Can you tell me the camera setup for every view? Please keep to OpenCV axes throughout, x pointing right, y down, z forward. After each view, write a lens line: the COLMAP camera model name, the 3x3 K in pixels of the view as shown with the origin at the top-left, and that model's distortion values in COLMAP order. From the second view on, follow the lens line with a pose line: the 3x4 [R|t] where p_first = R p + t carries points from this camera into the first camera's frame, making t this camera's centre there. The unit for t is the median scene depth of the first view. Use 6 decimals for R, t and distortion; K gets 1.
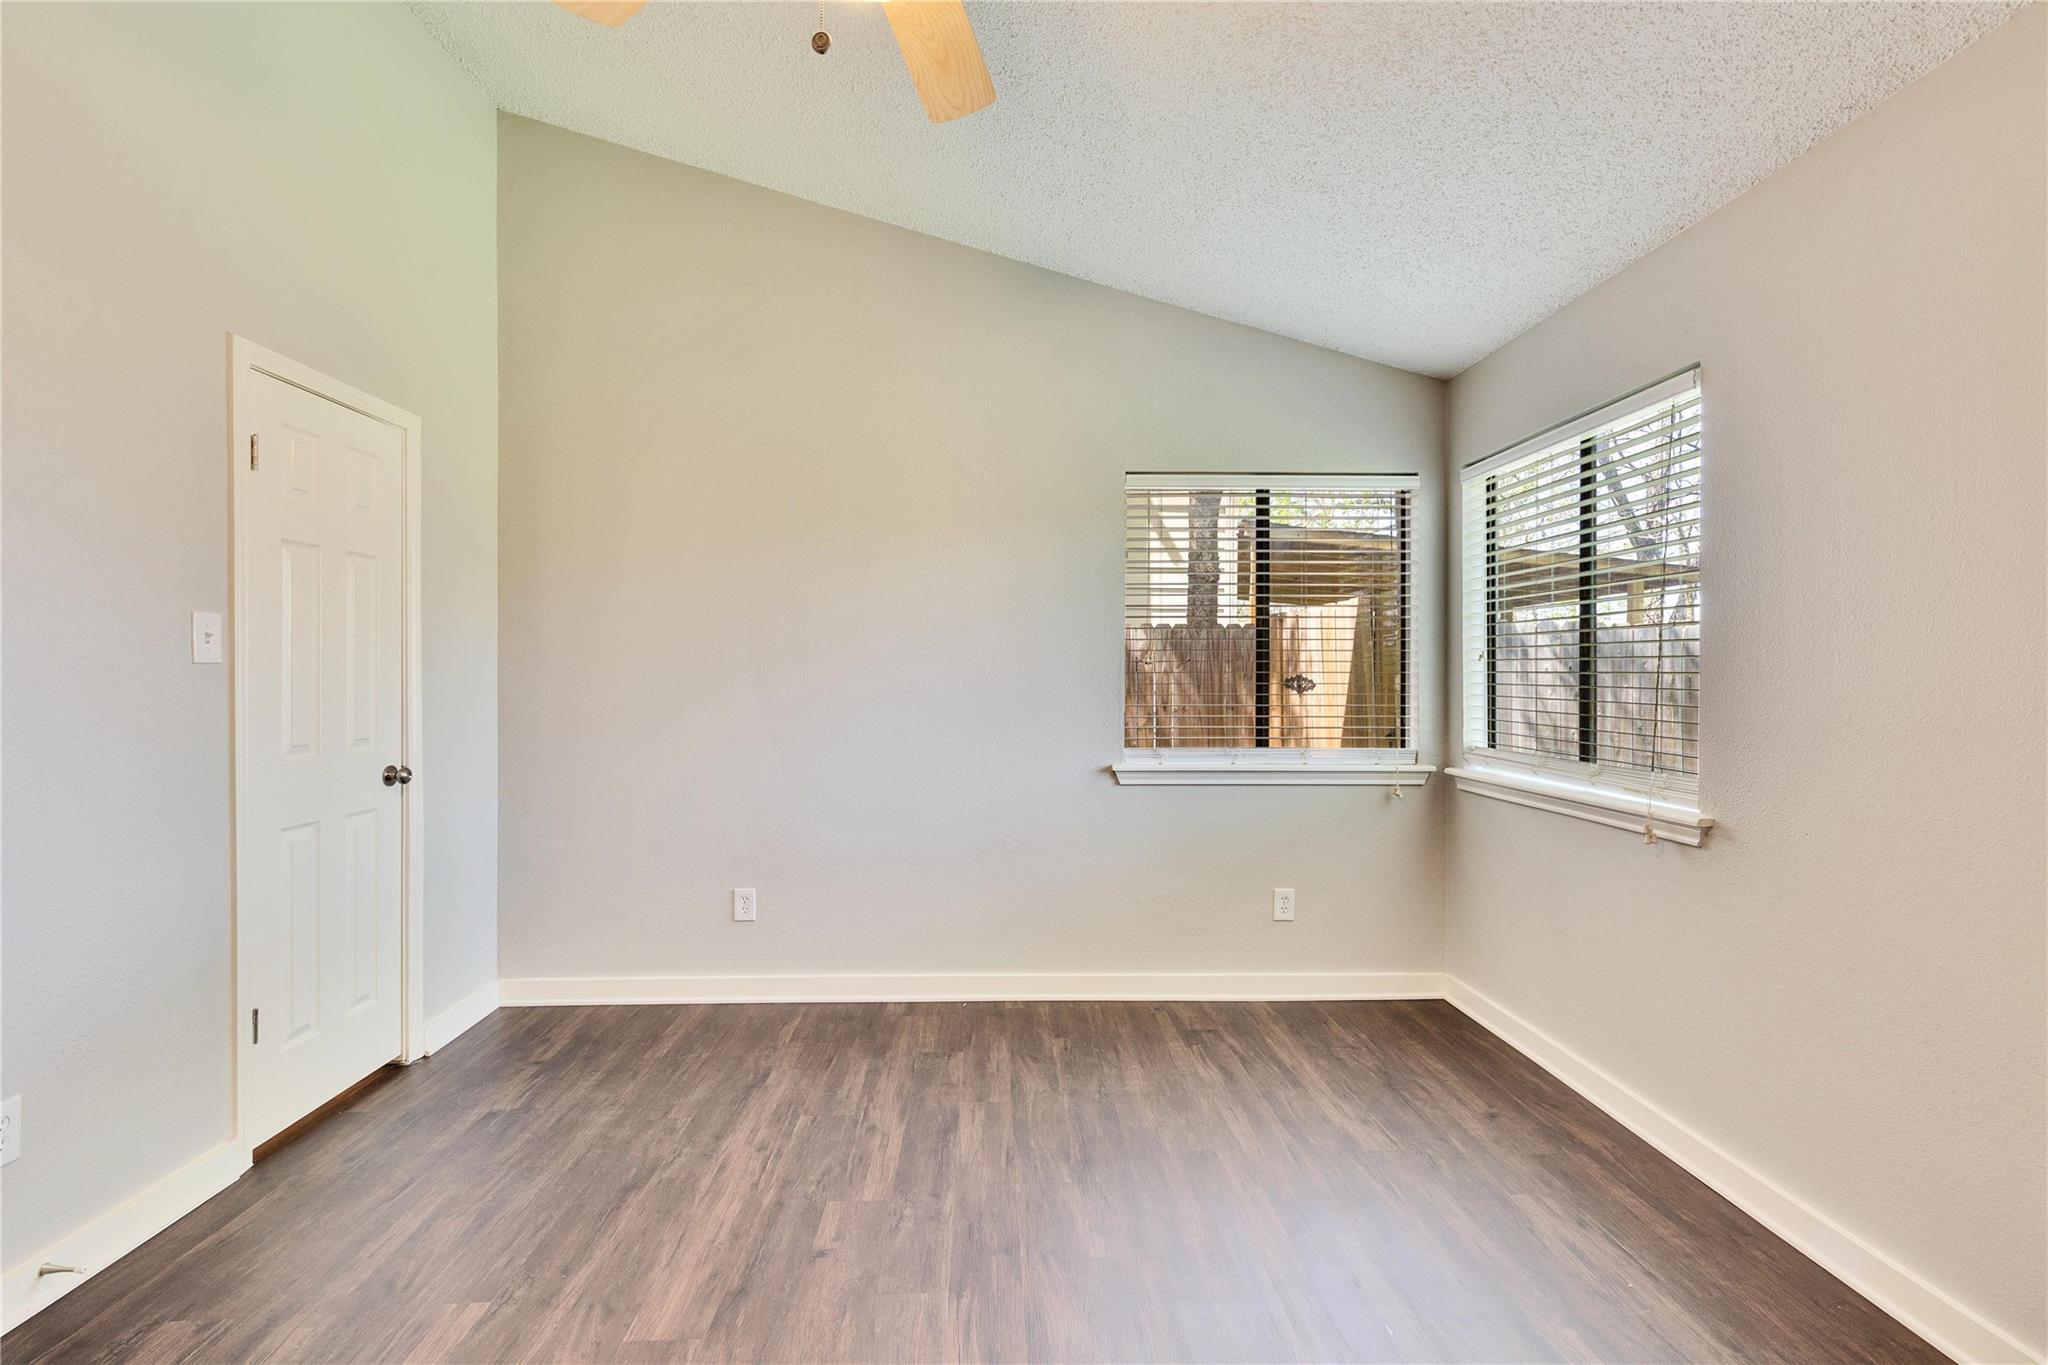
lens RADIAL K [[913.2, 0, 1022.3], [0, 913.2, 681.0], [0, 0, 1]] dist [0.004799, -0.000389]
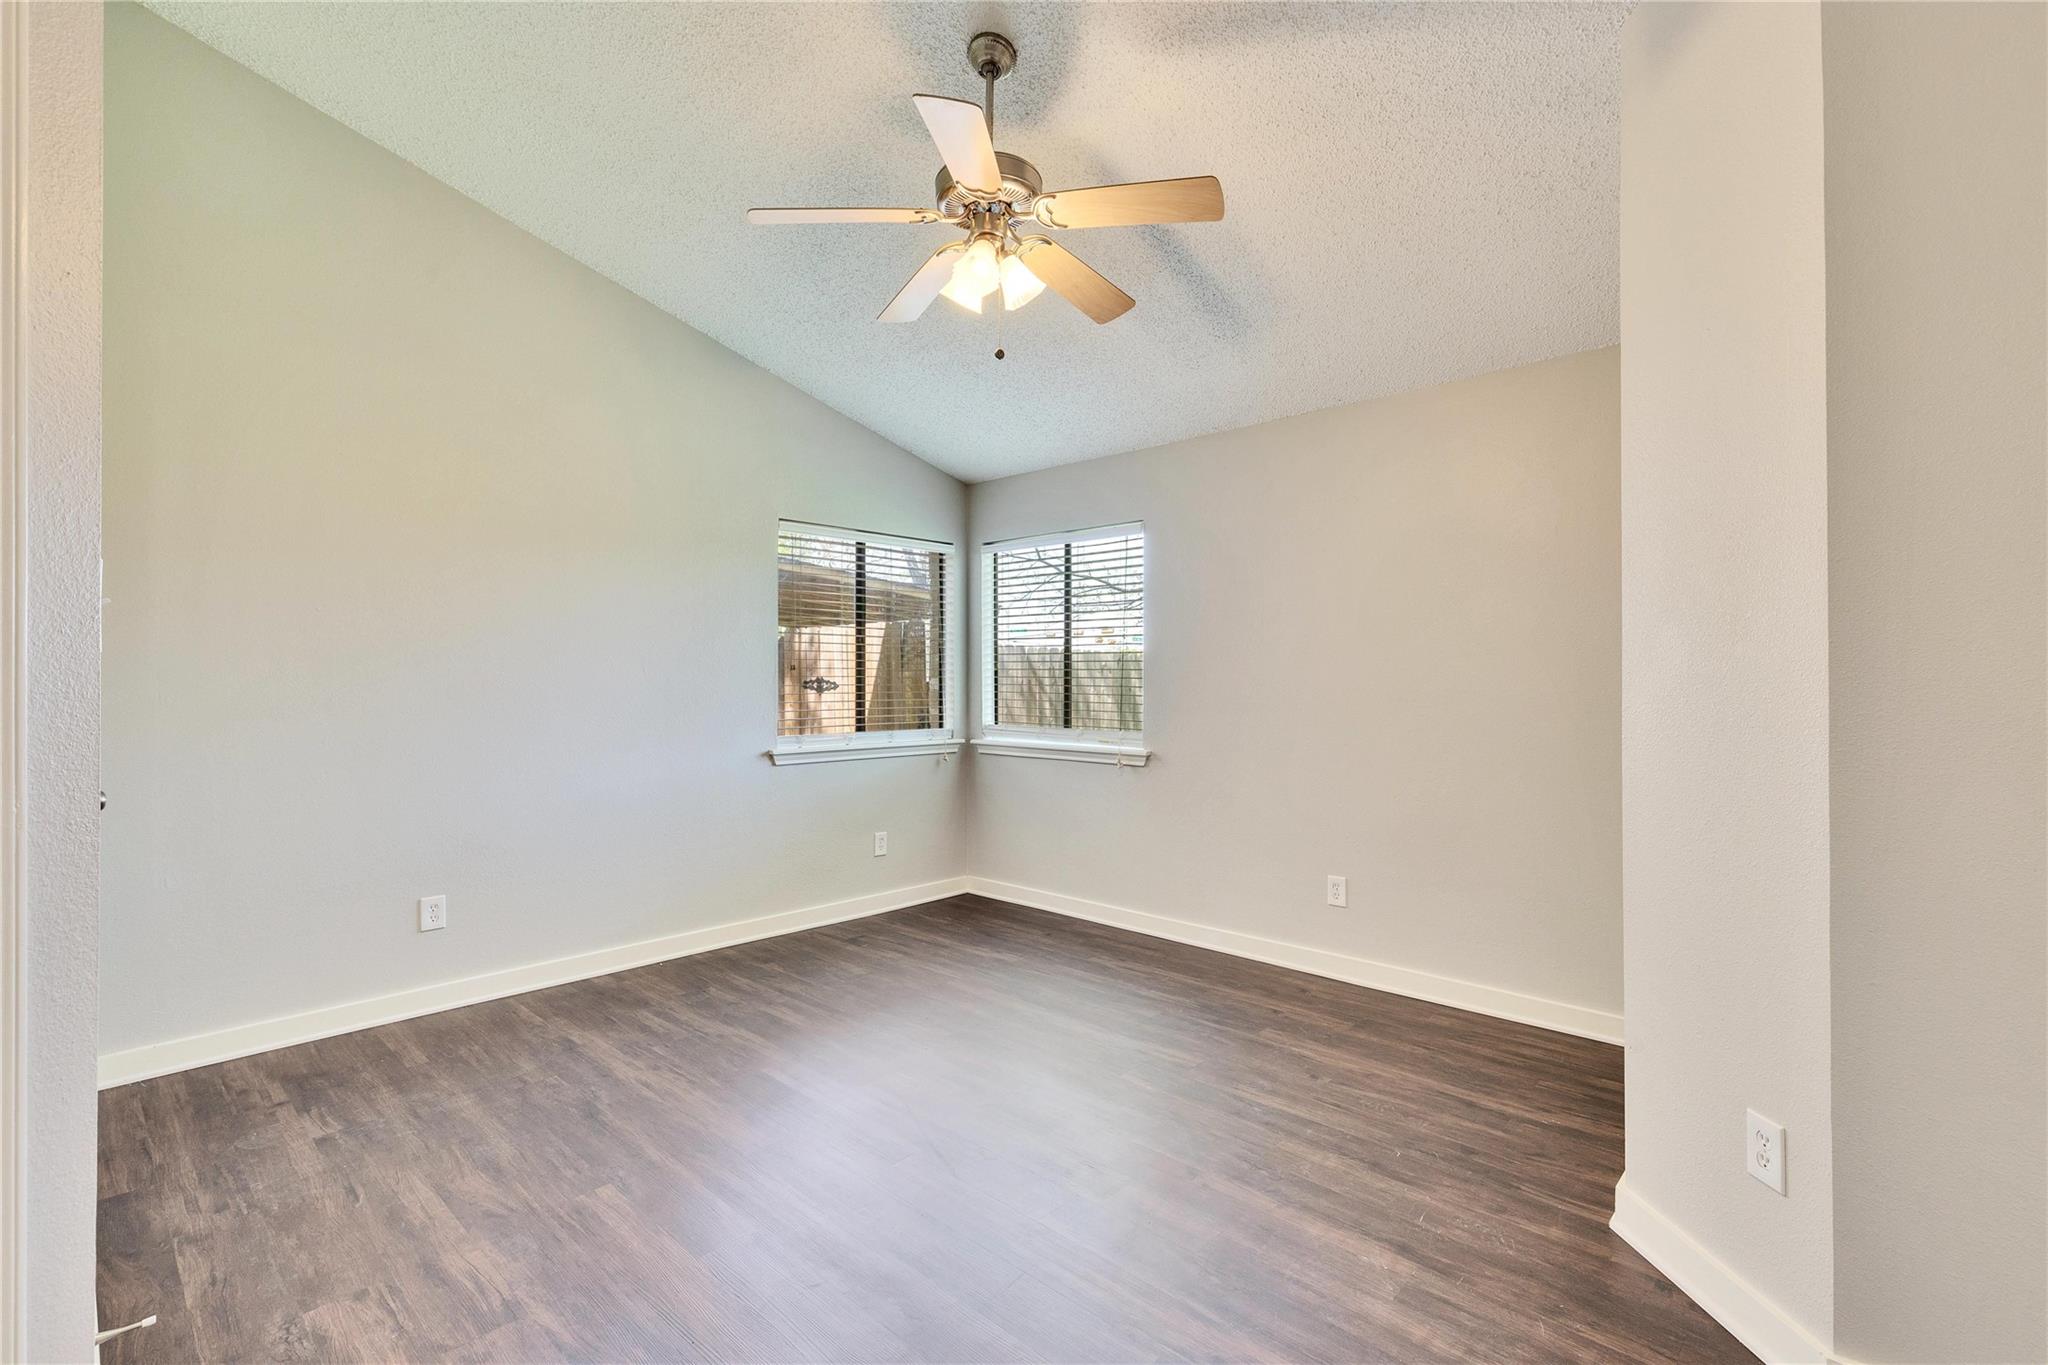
lens RADIAL K [[913.2, 0, 1021.4], [0, 913.2, 681.0], [0, 0, 1]] dist [0.004799, -0.000389]
pose [[0.714350, -0.002123, 0.699785, -0.676723], [0.003854, 0.999992, -0.000901, -0.001101], [-0.699778, 0.003340, 0.714353, -0.181071]]
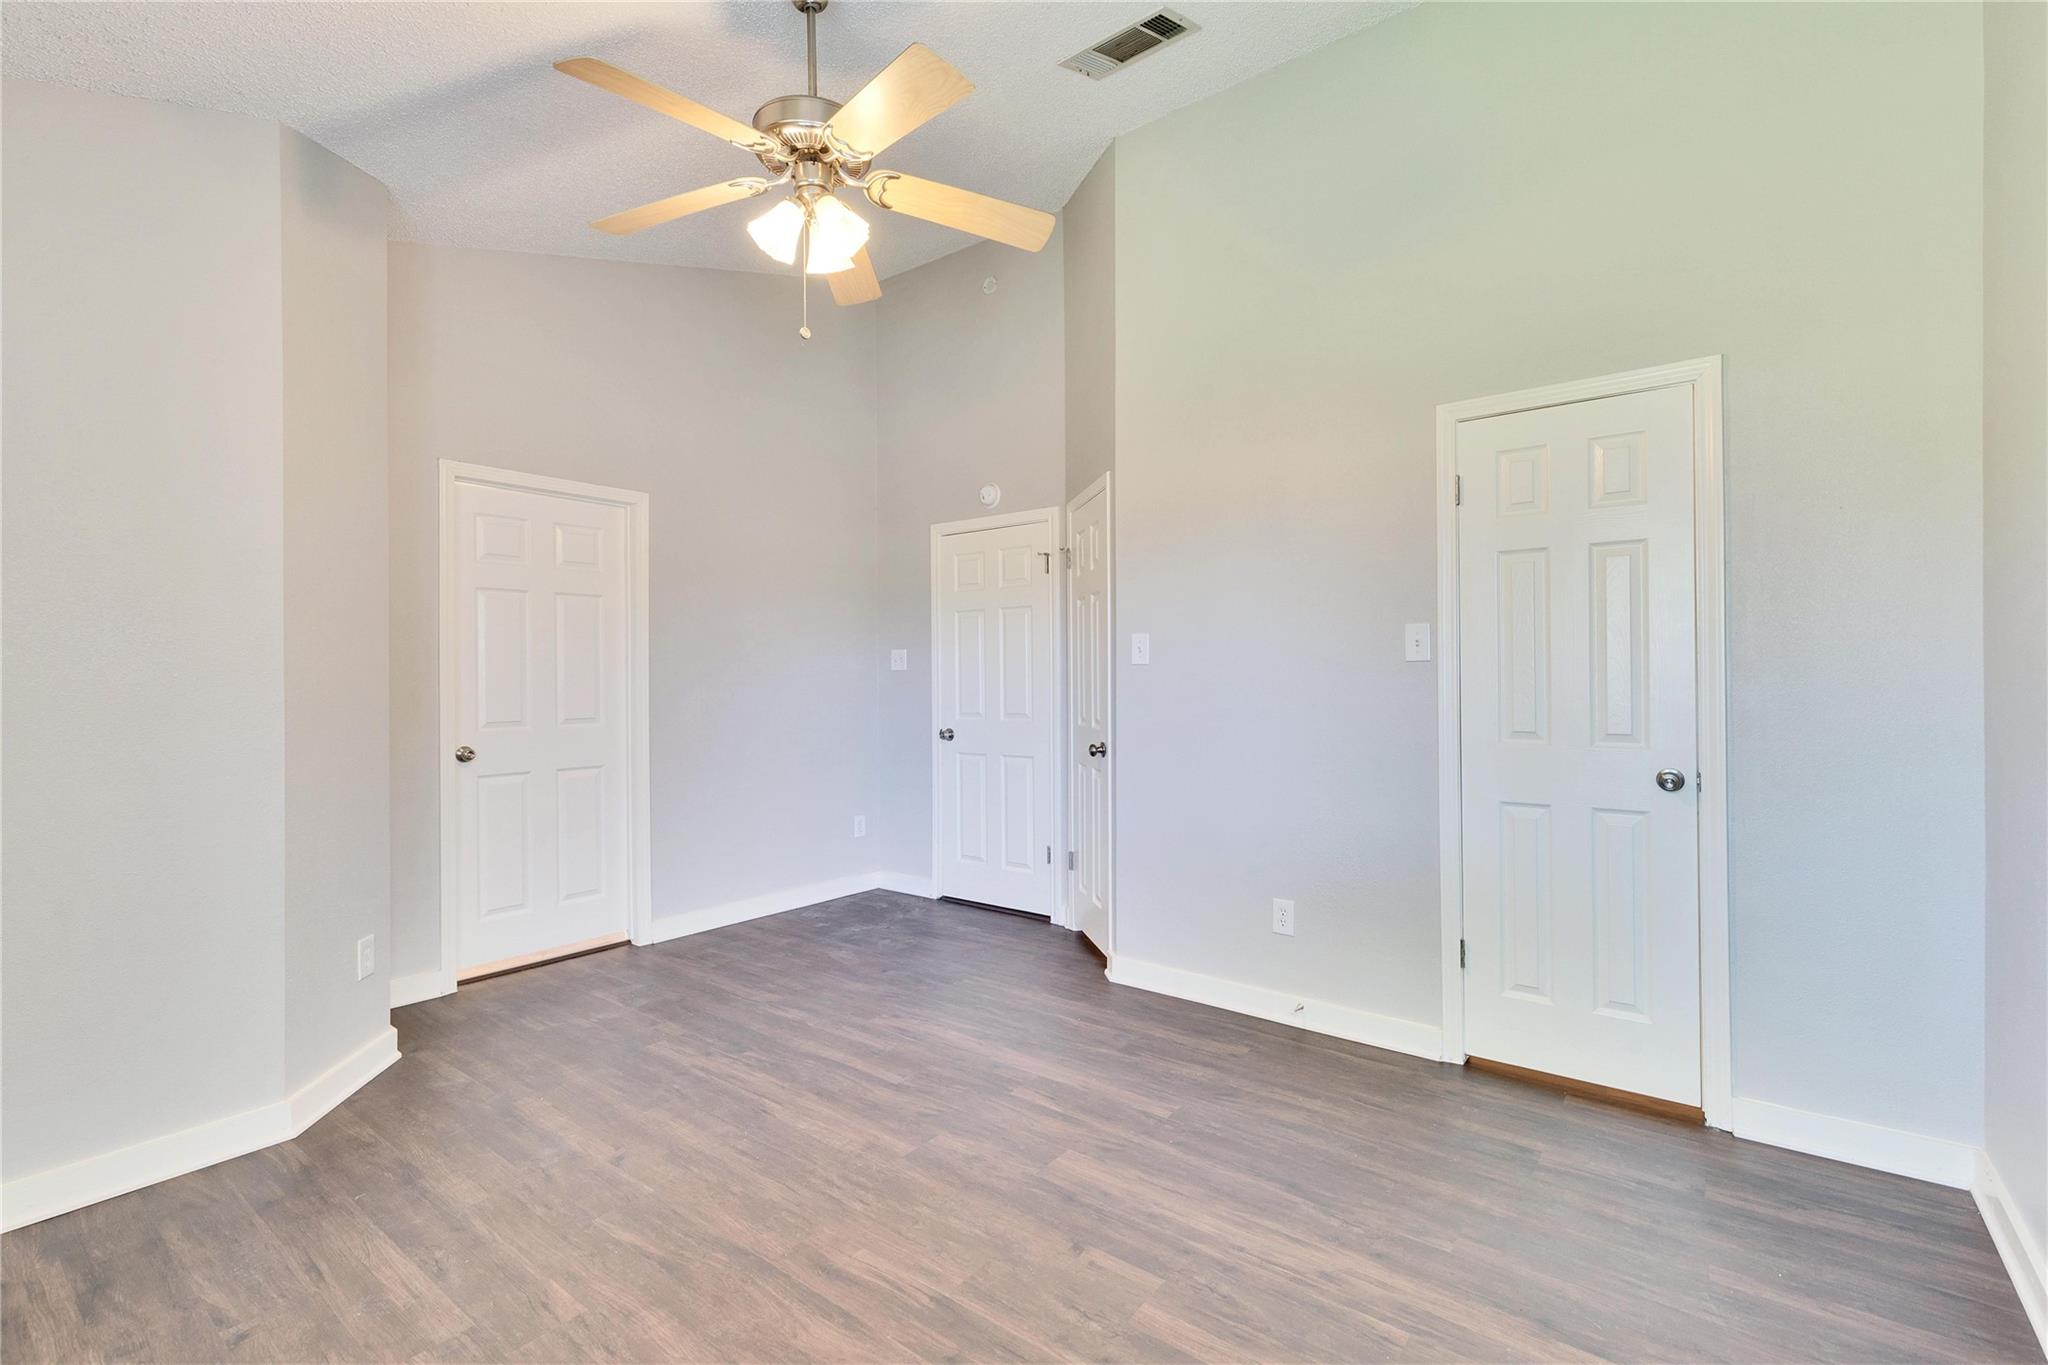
lens RADIAL K [[913.2, 0, 1024.9], [0, 913.2, 683.9], [0, 0, 1]] dist [0.004799, -0.000389]
pose [[-0.641853, 0.008092, -0.766785, 0.404867], [0.001030, 0.999953, 0.009690, 0.000339], [0.766827, 0.005429, -0.641831, 1.116237]]
